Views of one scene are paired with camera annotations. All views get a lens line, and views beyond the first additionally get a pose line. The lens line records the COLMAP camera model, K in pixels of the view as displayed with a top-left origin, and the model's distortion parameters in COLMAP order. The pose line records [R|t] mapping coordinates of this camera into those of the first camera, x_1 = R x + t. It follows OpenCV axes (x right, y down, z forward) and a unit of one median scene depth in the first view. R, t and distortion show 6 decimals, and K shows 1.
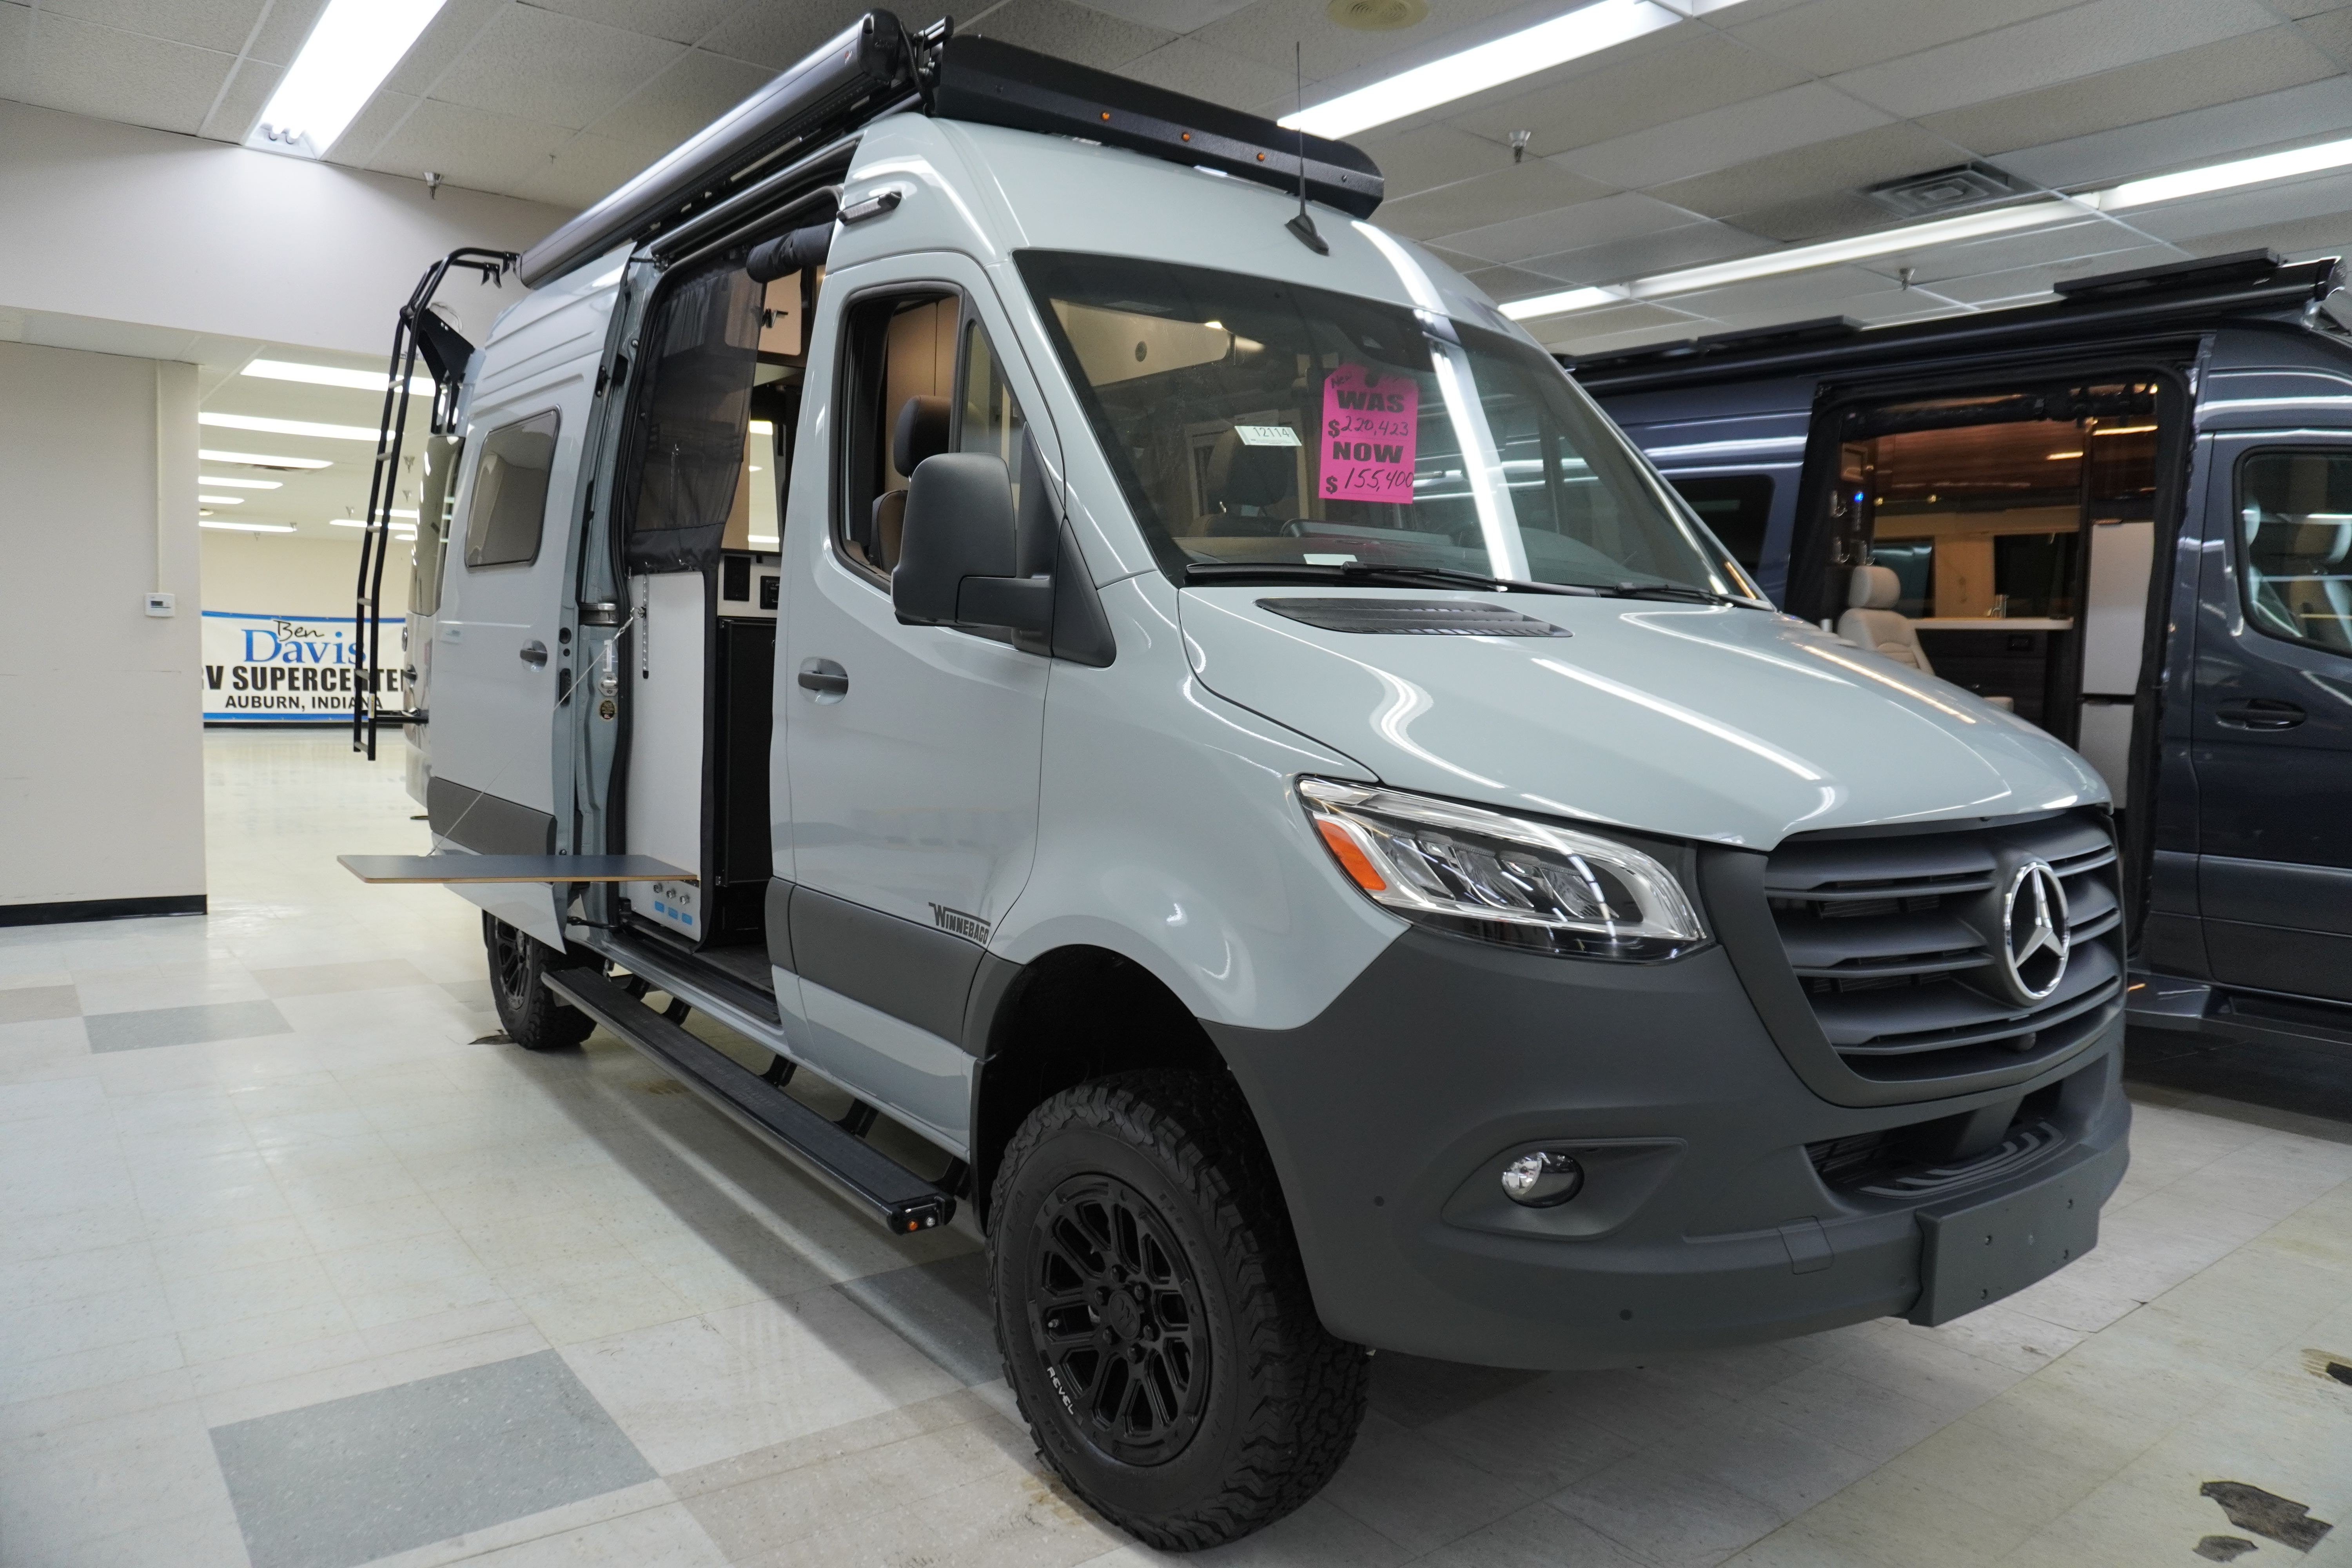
lens RADIAL K [[1576.8, 0, 1181.4], [0, 1576.8, 616.6], [0, 0, 1]] dist [-0.086347, 0.046601]
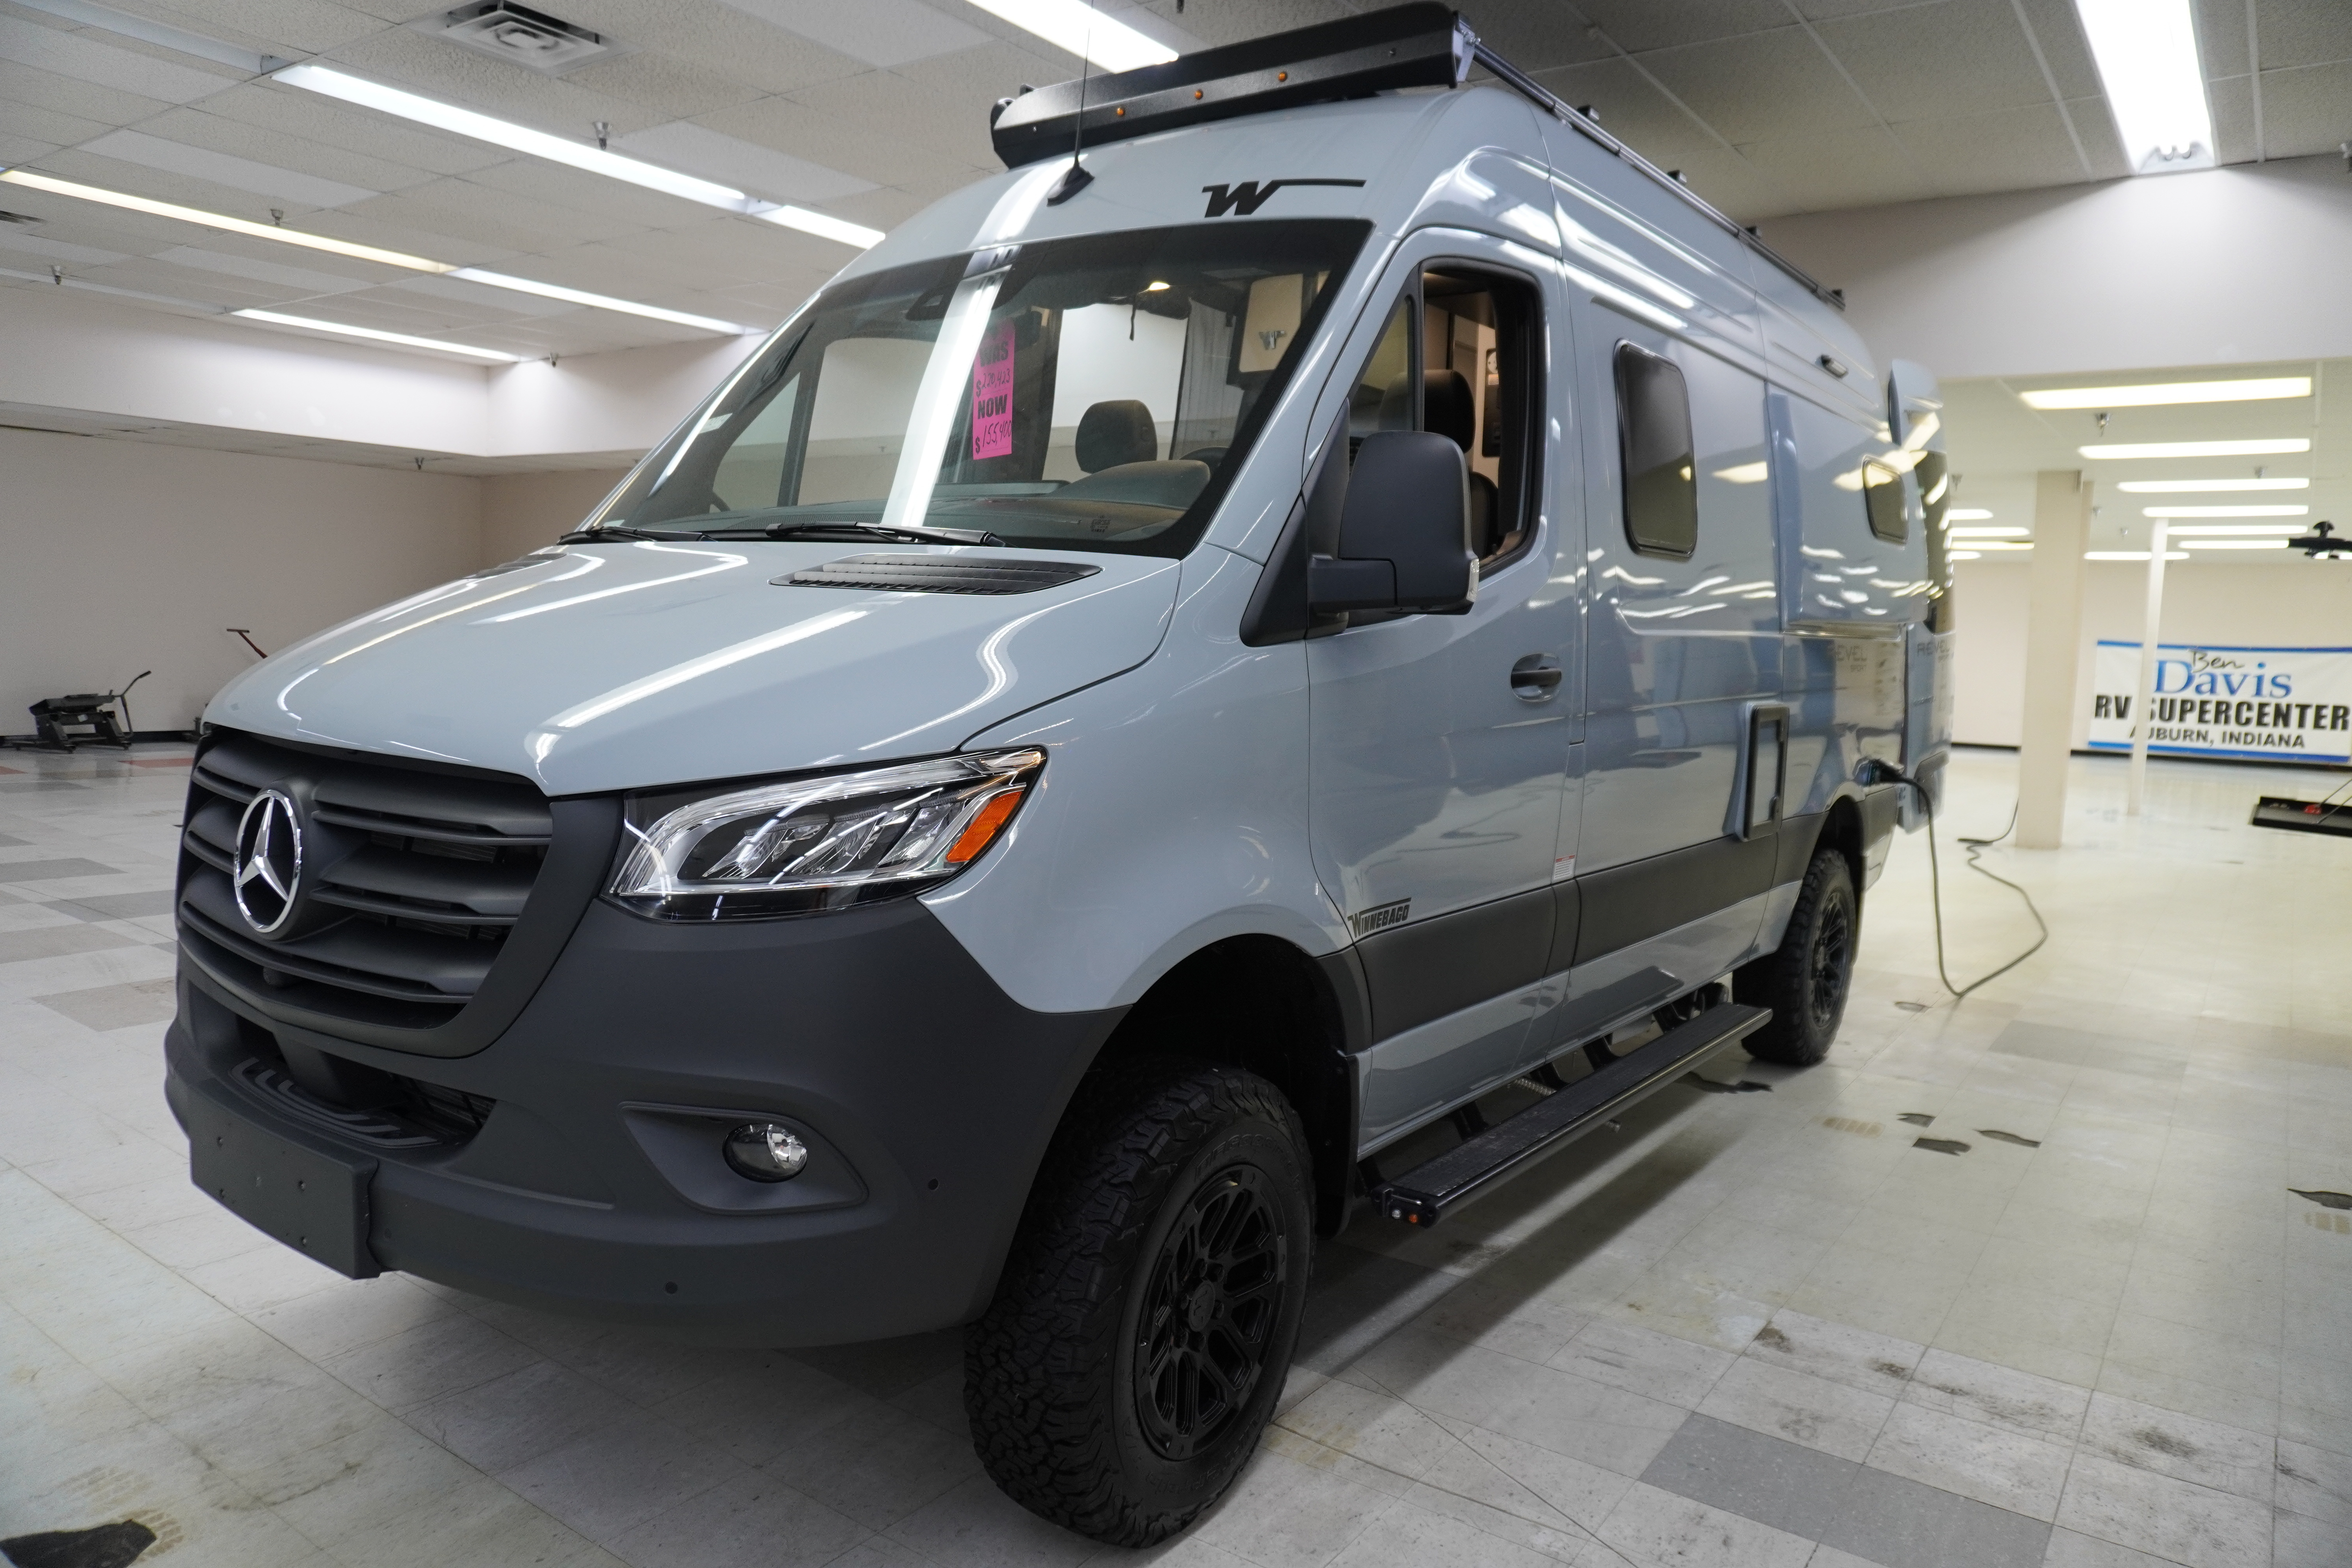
lens RADIAL K [[1576.8, 0, 1181.4], [0, 1576.8, 616.6], [0, 0, 1]] dist [-0.086347, 0.046601]
pose [[0.280201, -0.024432, -0.959630, 0.161334], [-0.001857, 0.999660, -0.025994, 0.007489], [0.959939, 0.009066, 0.280061, 0.125667]]
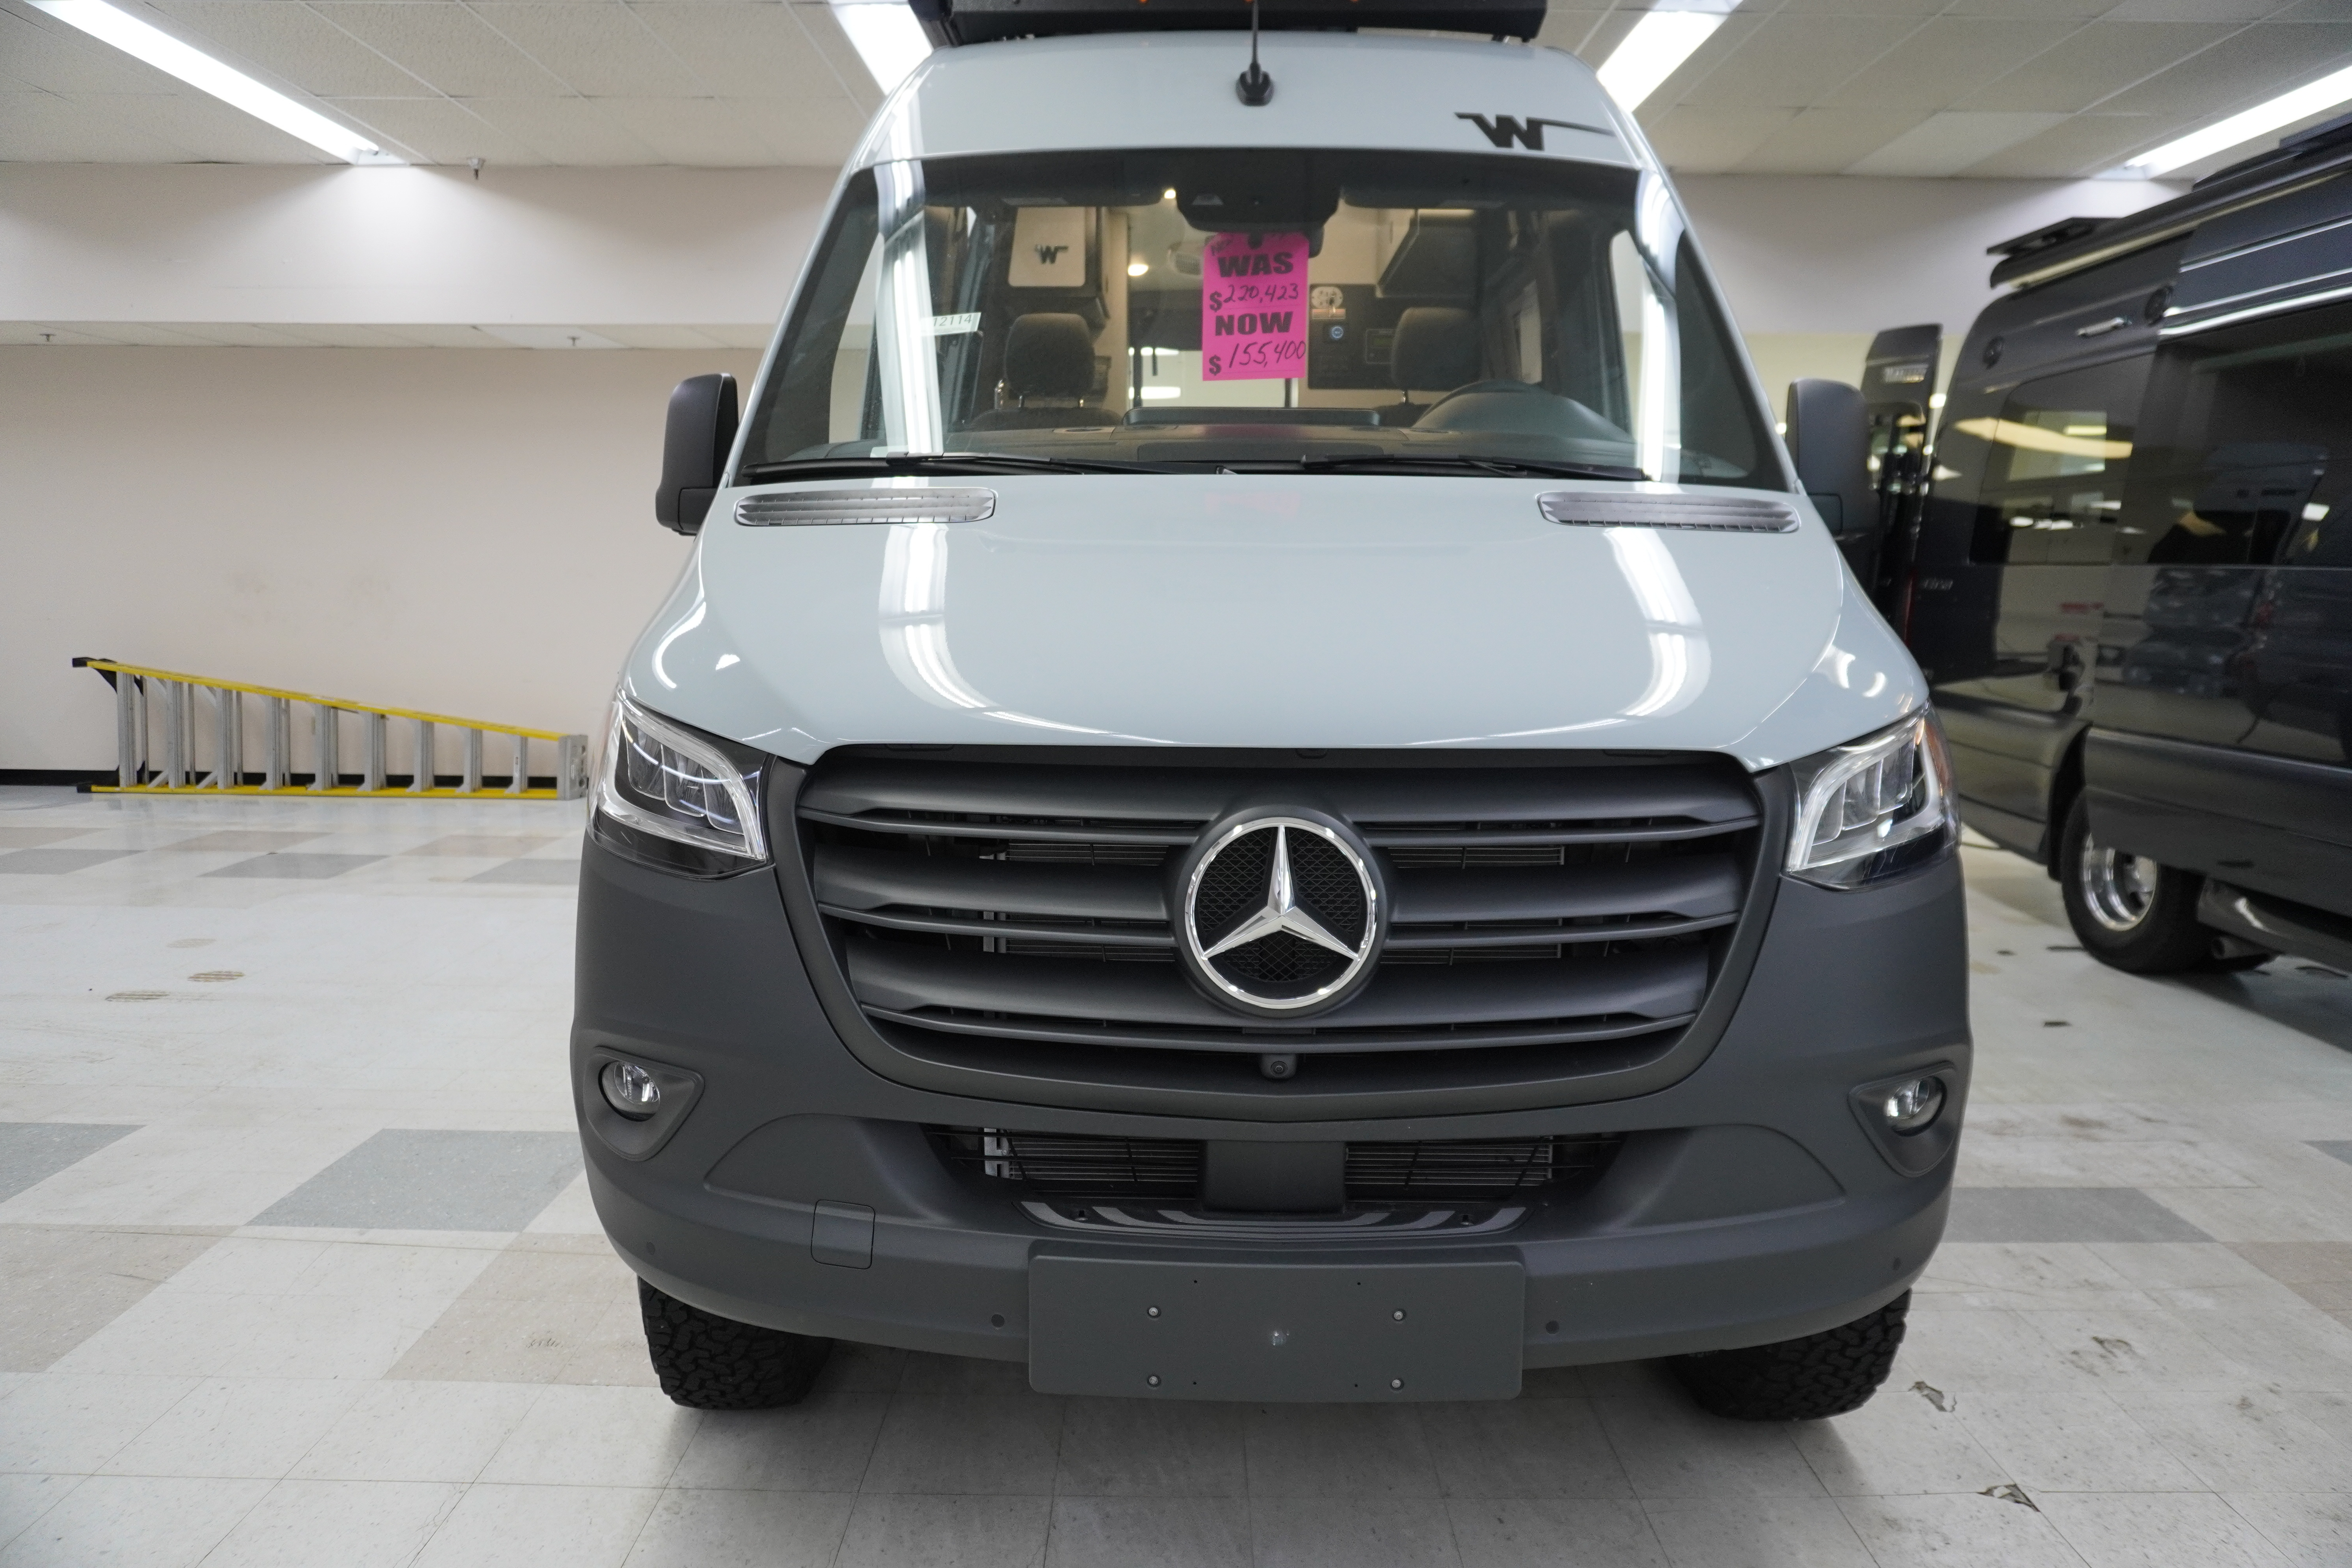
lens RADIAL K [[1570.1, 0, 1178.5], [0, 1570.1, 637.6], [0, 0, 1]] dist [-0.026248, 0.002727]
pose [[0.786069, 0.005908, -0.618111, 0.094904], [0.030147, 0.998398, 0.047881, 0.004275], [0.617403, -0.056272, 0.784632, 0.040866]]
